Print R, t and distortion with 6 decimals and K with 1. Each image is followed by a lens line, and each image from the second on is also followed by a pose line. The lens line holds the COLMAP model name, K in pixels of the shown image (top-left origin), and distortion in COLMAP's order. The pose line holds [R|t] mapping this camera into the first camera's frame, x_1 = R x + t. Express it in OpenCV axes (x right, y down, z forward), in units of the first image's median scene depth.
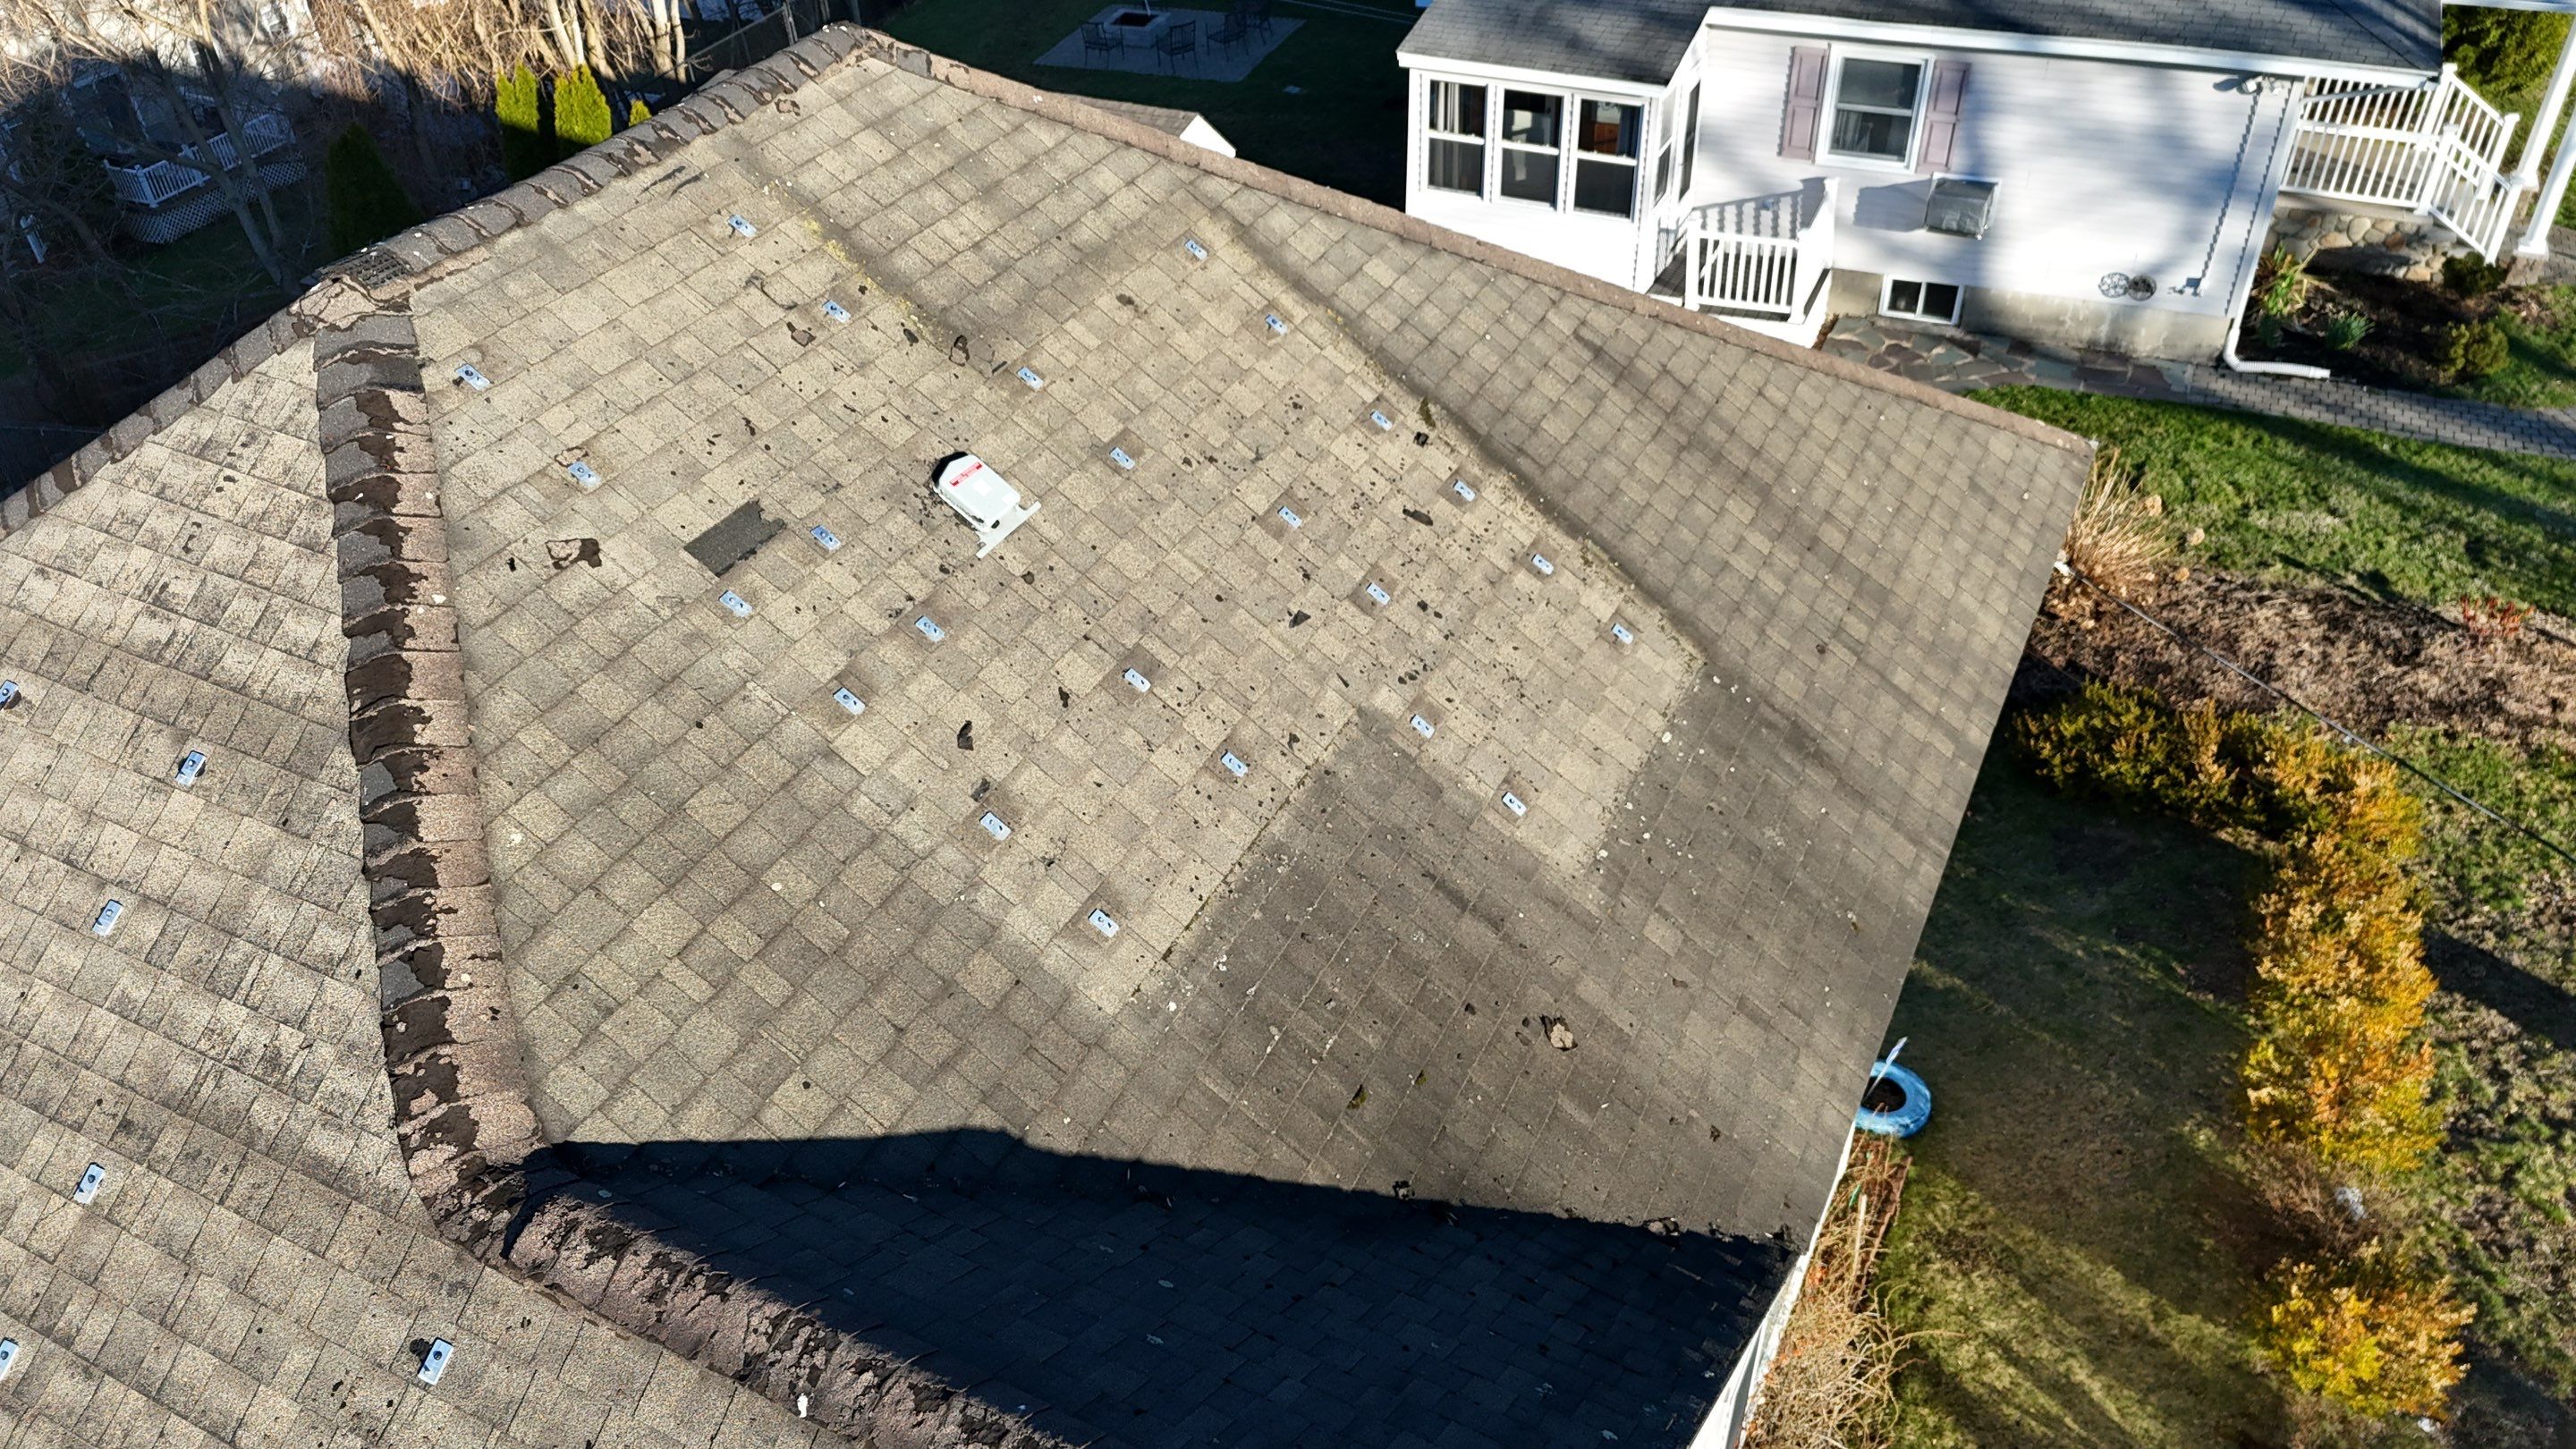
lens RADIAL K [[1937.9, 0, 1279.9], [0, 1937.9, 715.5], [0, 0, 1]] dist [0.102913, -0.079744]
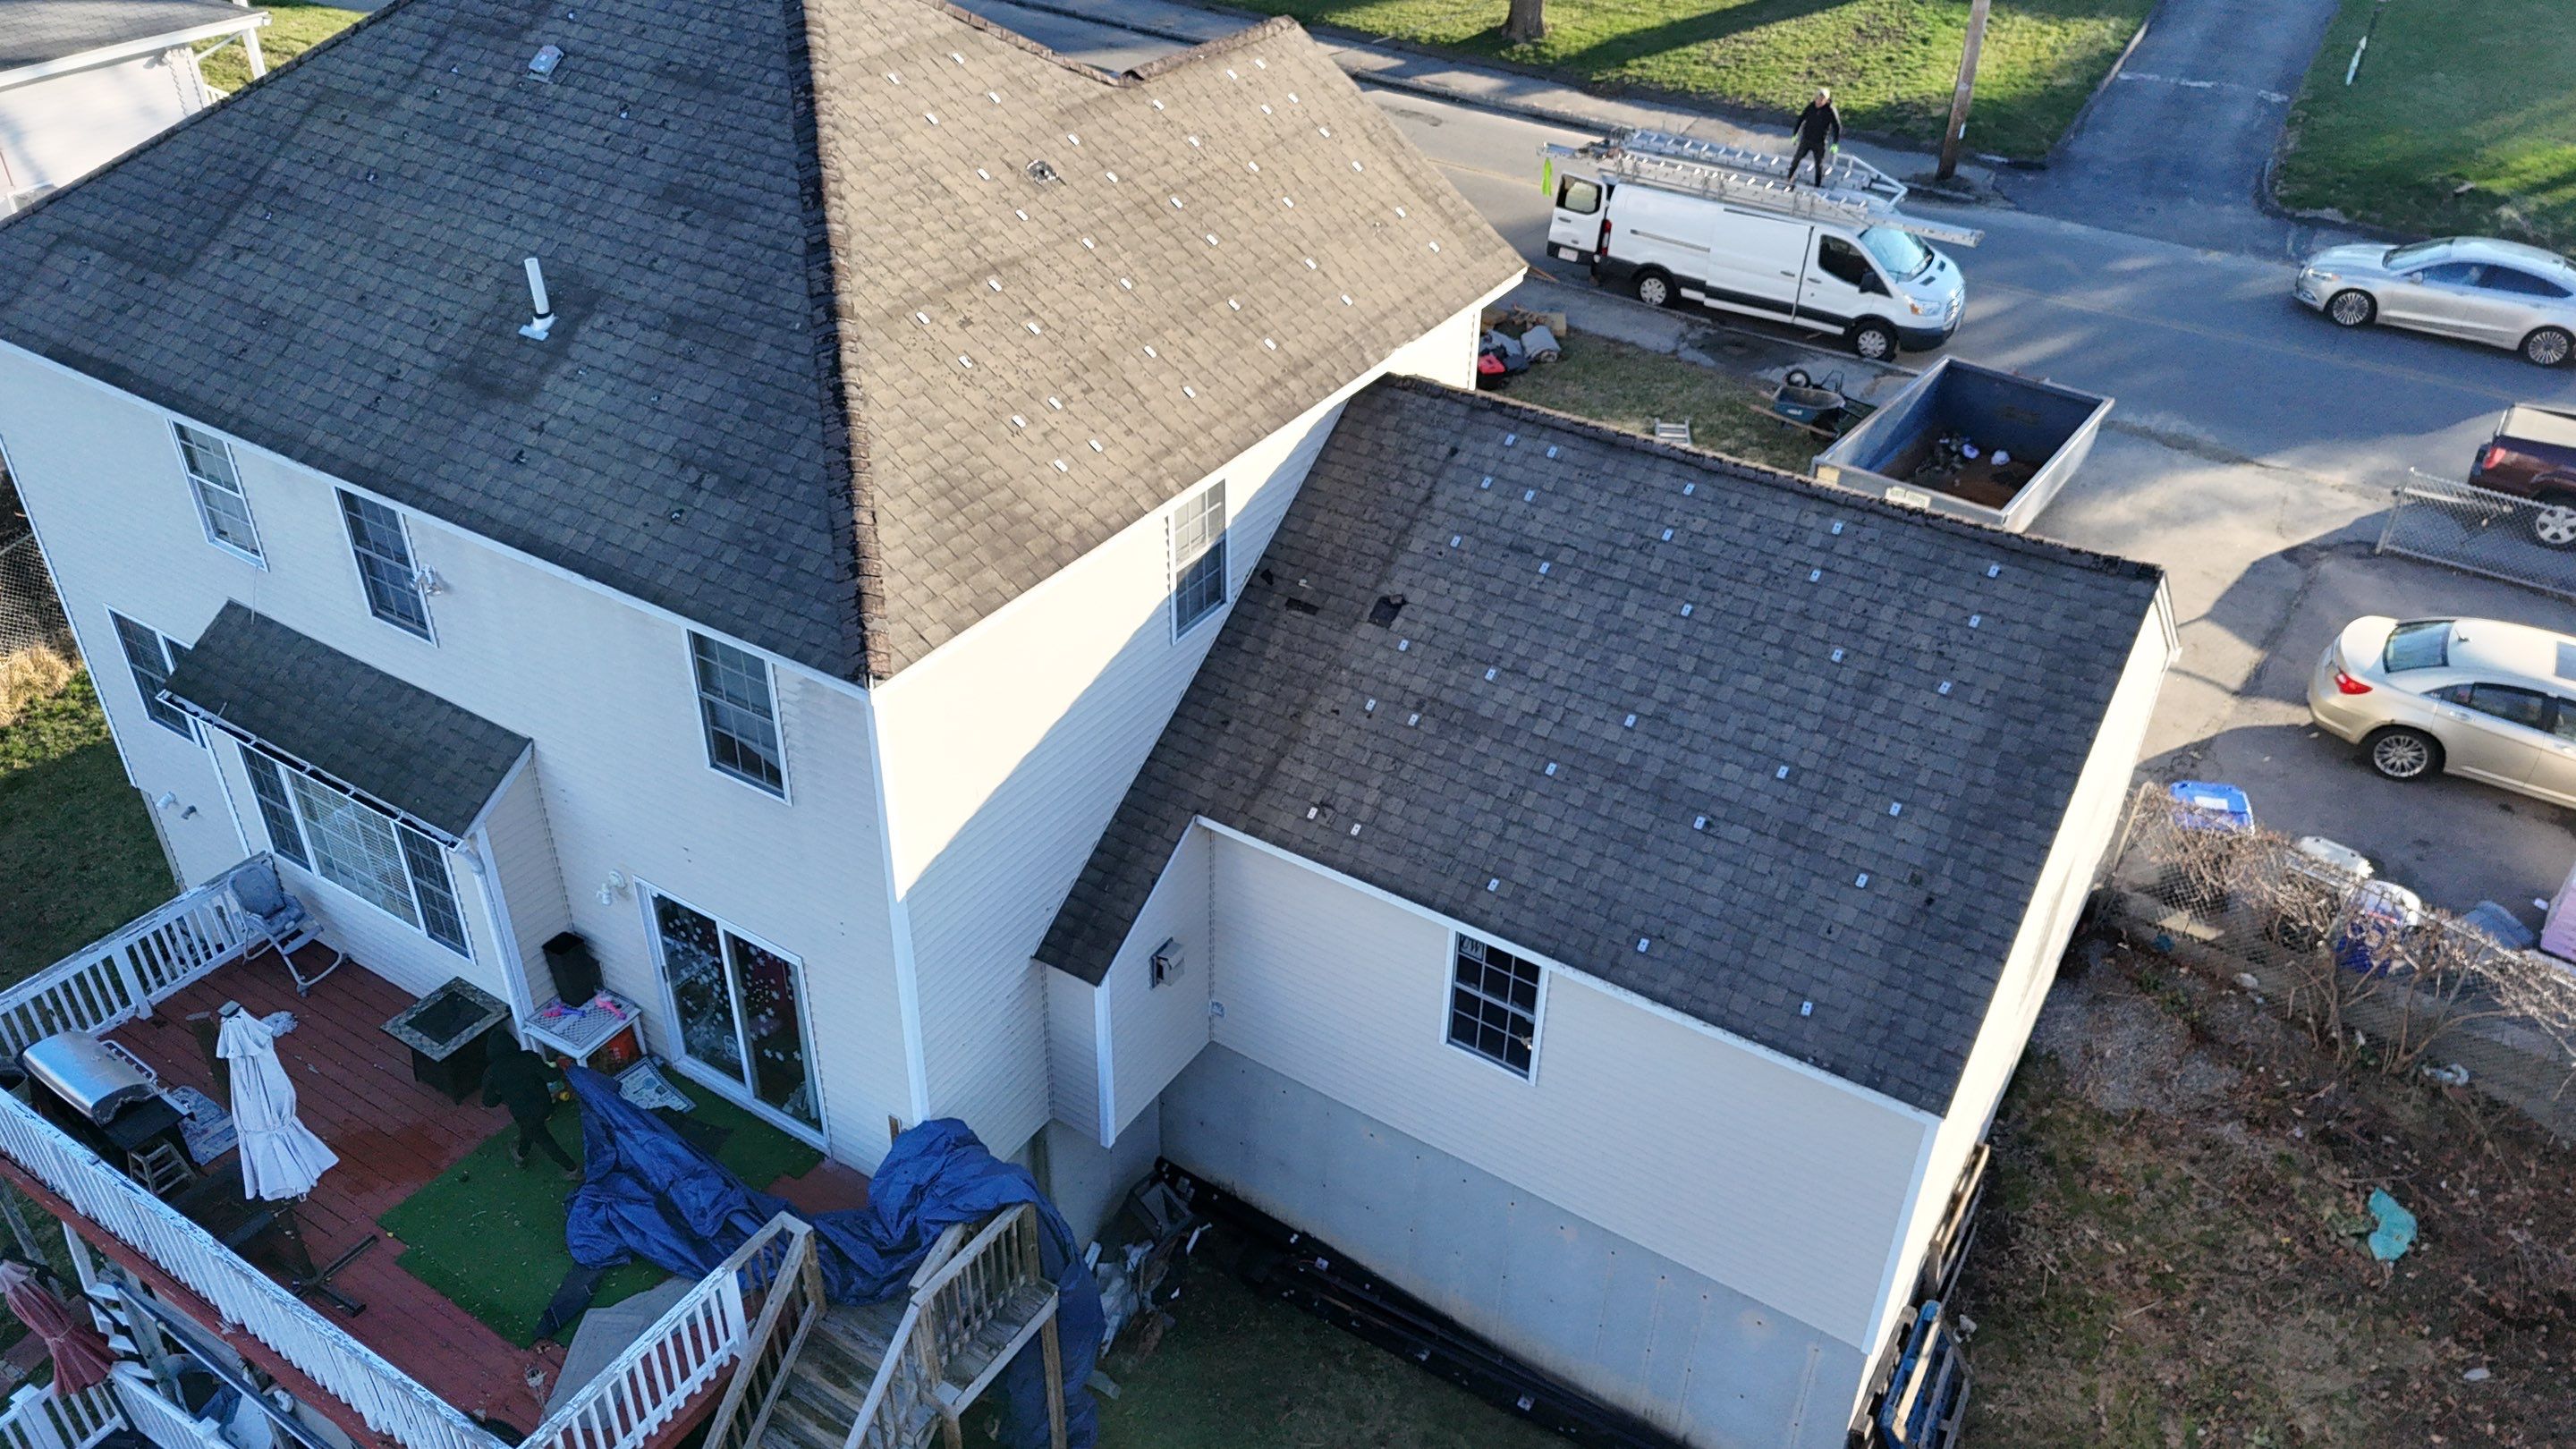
lens RADIAL K [[1919.5, 0, 1288.0], [0, 1919.5, 724.5], [0, 0, 1]] dist [0.106315, -0.099726]
pose [[0.099092, -0.525829, 0.844799, -3.202773], [0.589479, 0.714996, 0.375892, -0.060059], [-0.801683, 0.460743, 0.380815, -0.041004]]
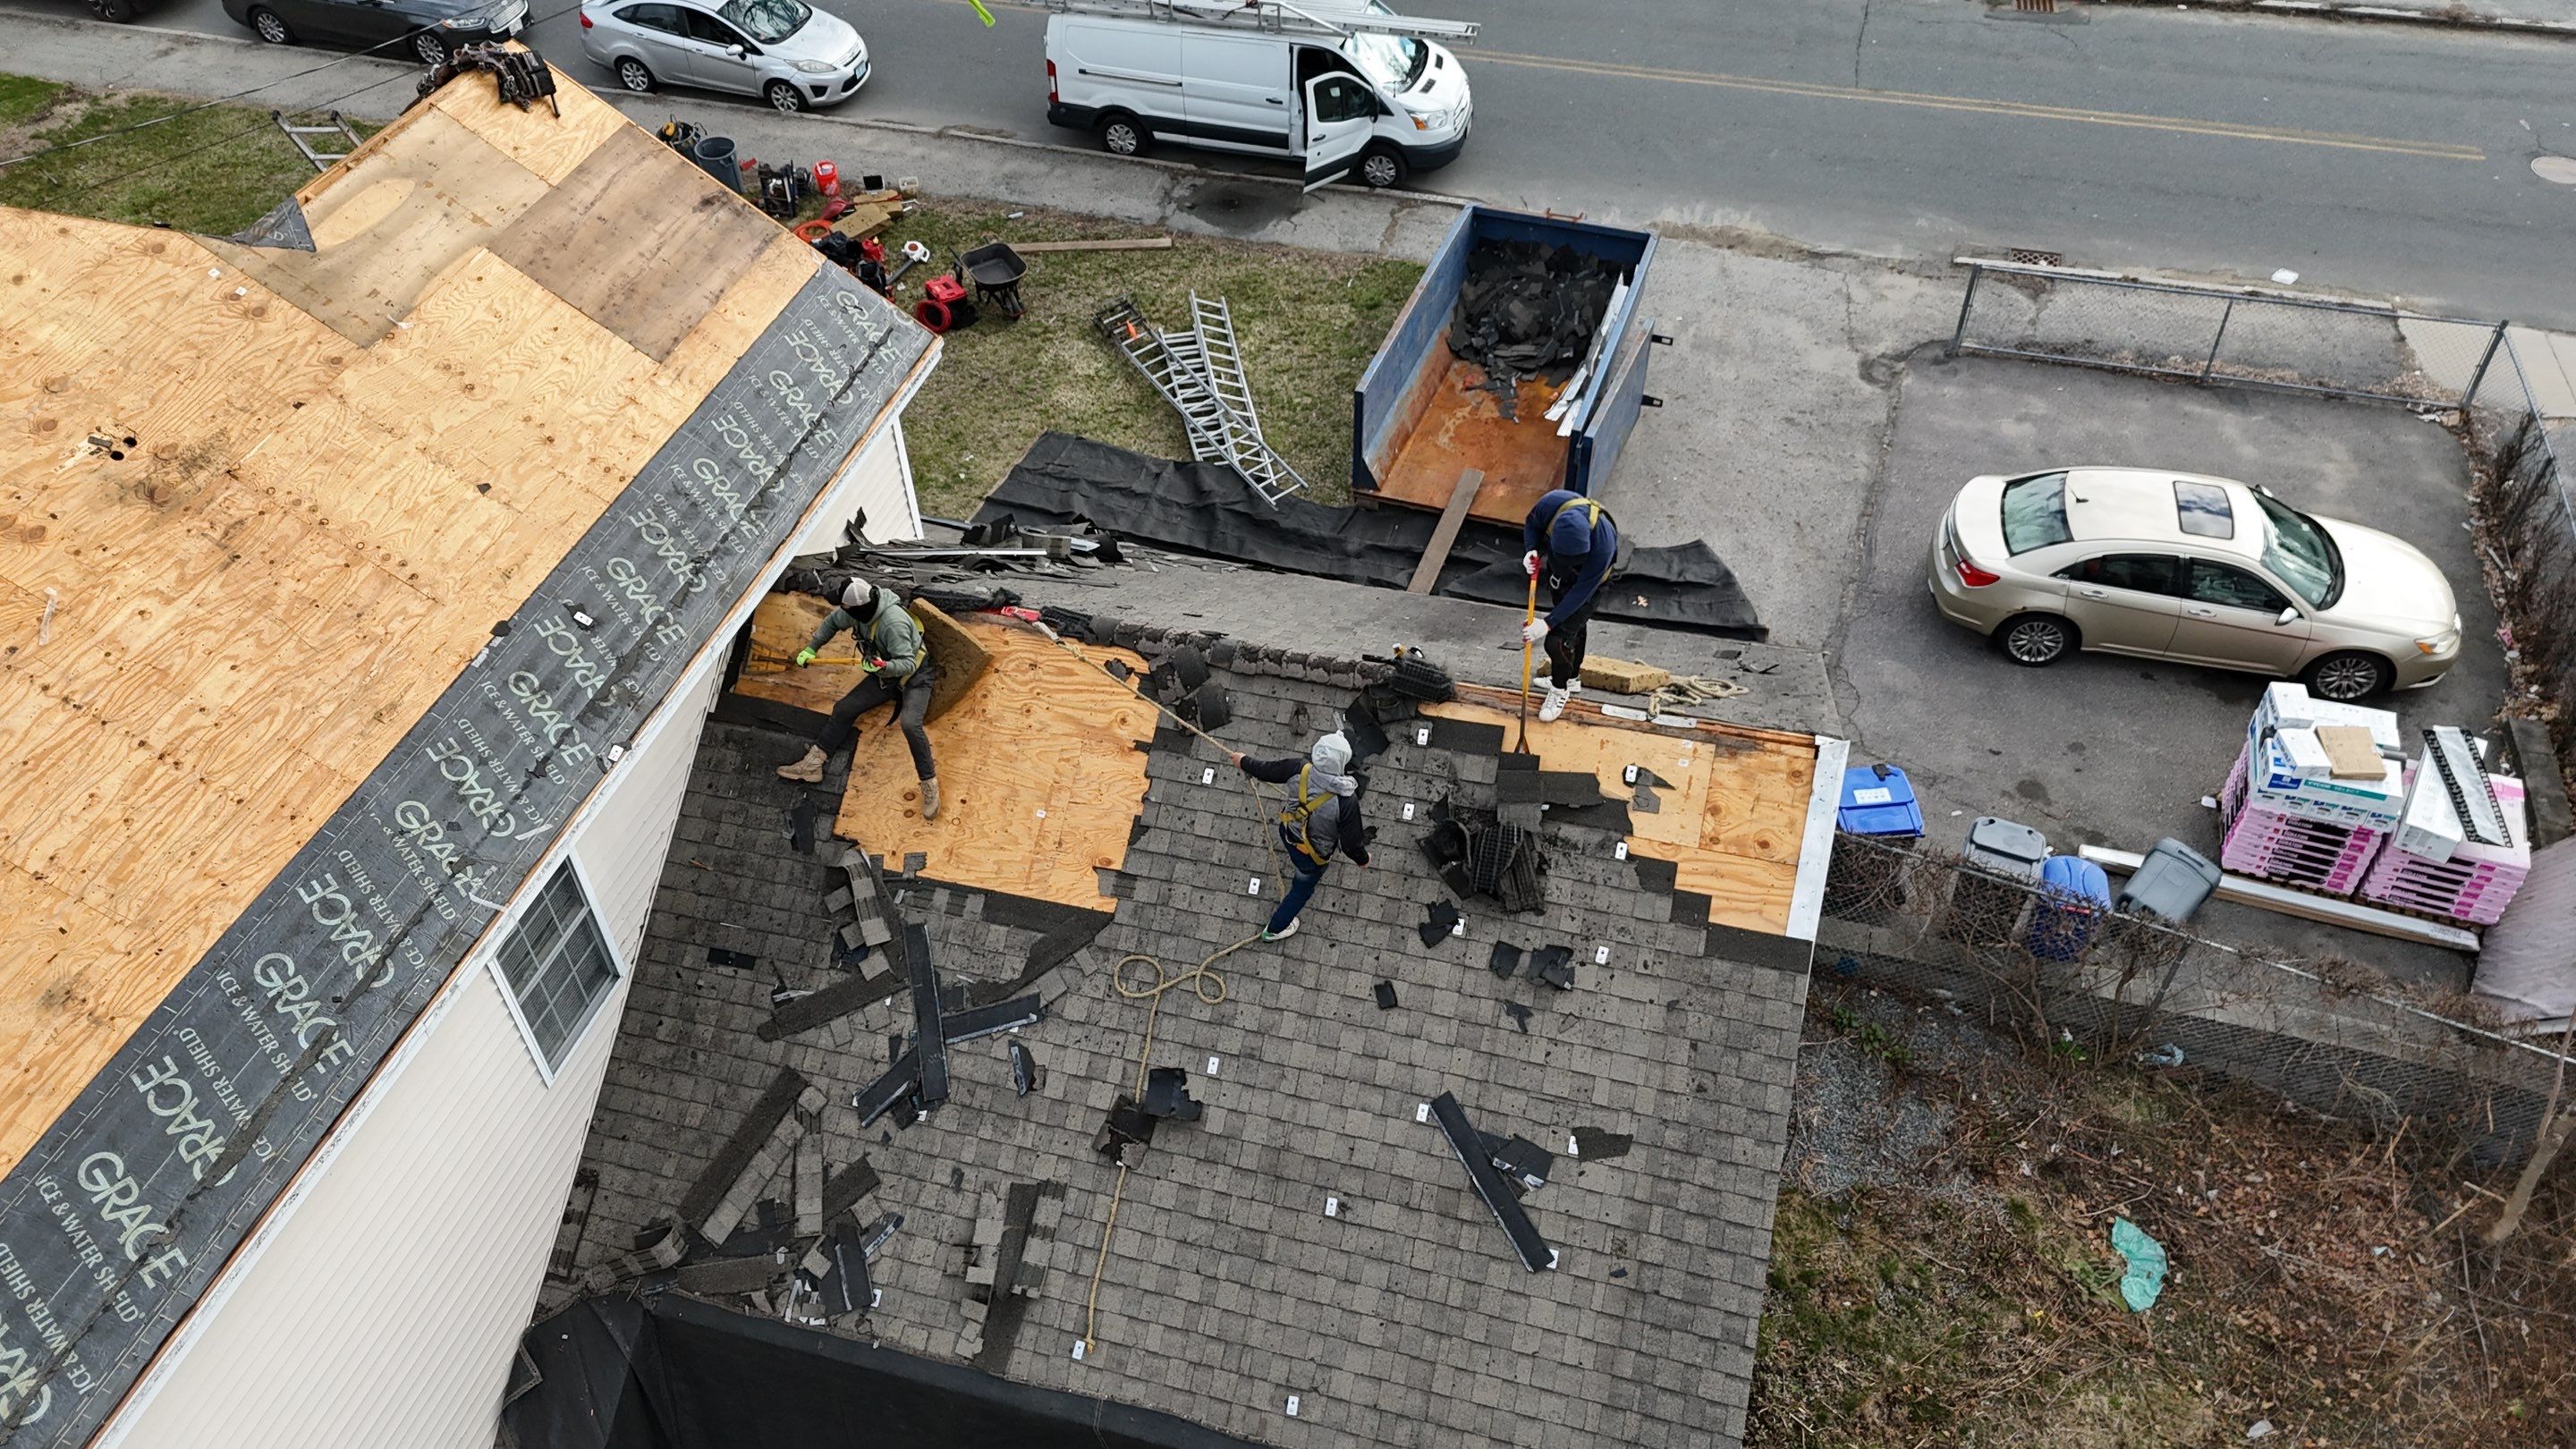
lens RADIAL K [[1912.8, 0, 1295.0], [0, 1912.8, 731.7], [0, 0, 1]] dist [0.136666, -0.141915]
pose [[-0.195204, -0.649079, 0.735250, -2.261565], [0.623783, 0.496337, 0.603776, -0.077248], [-0.756829, 0.576495, 0.307997, -0.242121]]
